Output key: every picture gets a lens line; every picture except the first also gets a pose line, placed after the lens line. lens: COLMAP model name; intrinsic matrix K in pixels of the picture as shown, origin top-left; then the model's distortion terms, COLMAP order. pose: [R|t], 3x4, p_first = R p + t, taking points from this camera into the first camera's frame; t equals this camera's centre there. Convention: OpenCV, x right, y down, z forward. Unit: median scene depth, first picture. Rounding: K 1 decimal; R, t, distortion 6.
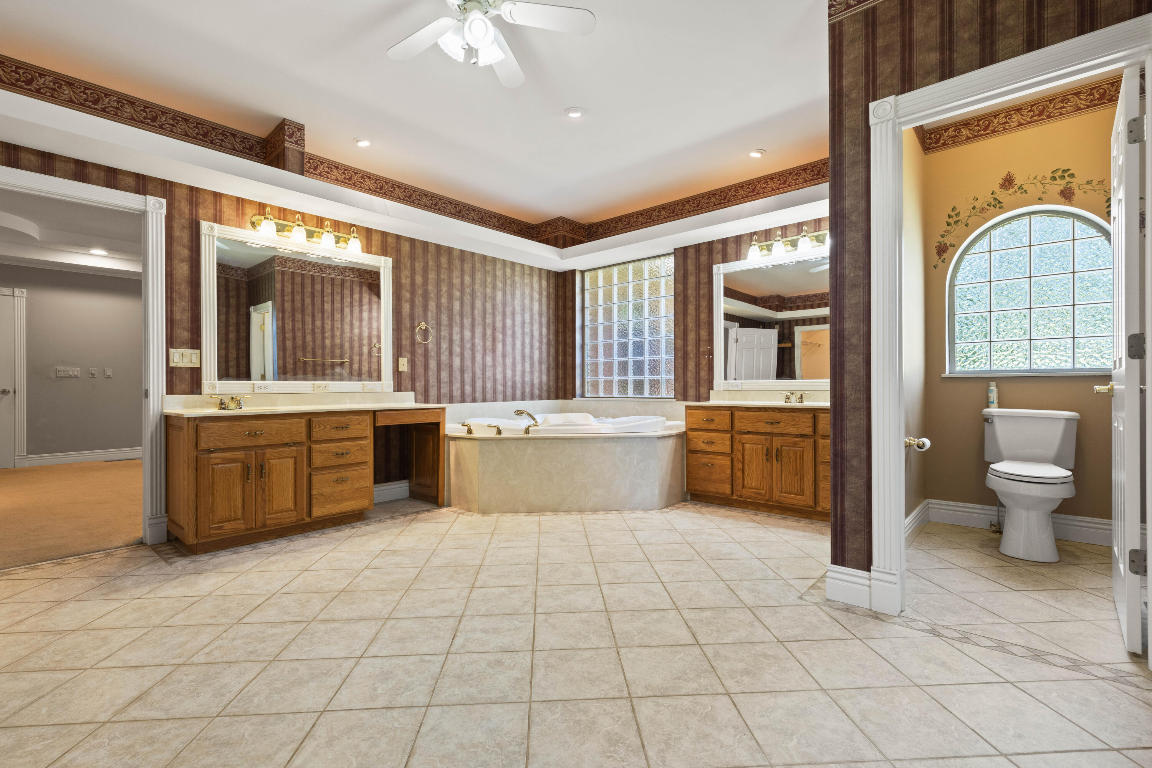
lens RADIAL K [[521.1, 0, 578.1], [0, 521.1, 384.6], [0, 0, 1]] dist [0.002479, -0.000075]
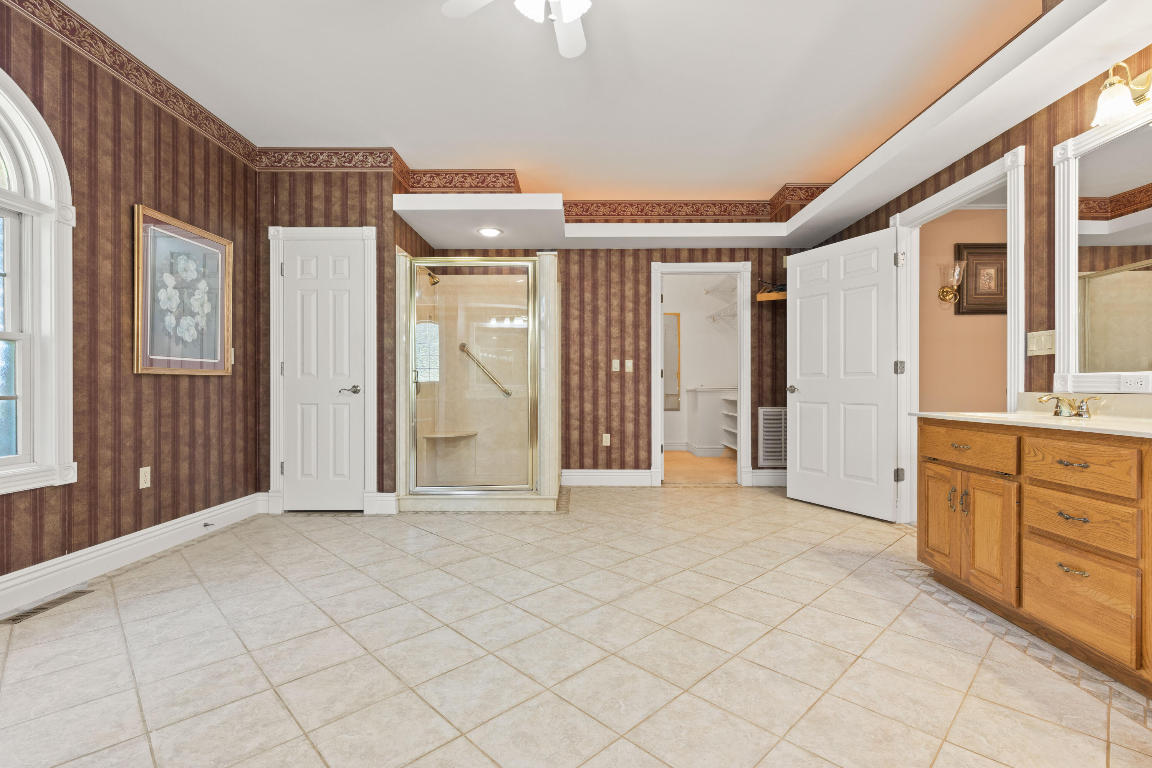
lens RADIAL K [[521.1, 0, 579.4], [0, 521.1, 387.2], [0, 0, 1]] dist [0.002479, -0.000075]
pose [[-0.754973, 0.007431, -0.655713, 0.281922], [0.006528, 0.999971, 0.003817, 0.005537], [0.655723, -0.001399, -0.755000, 1.359371]]
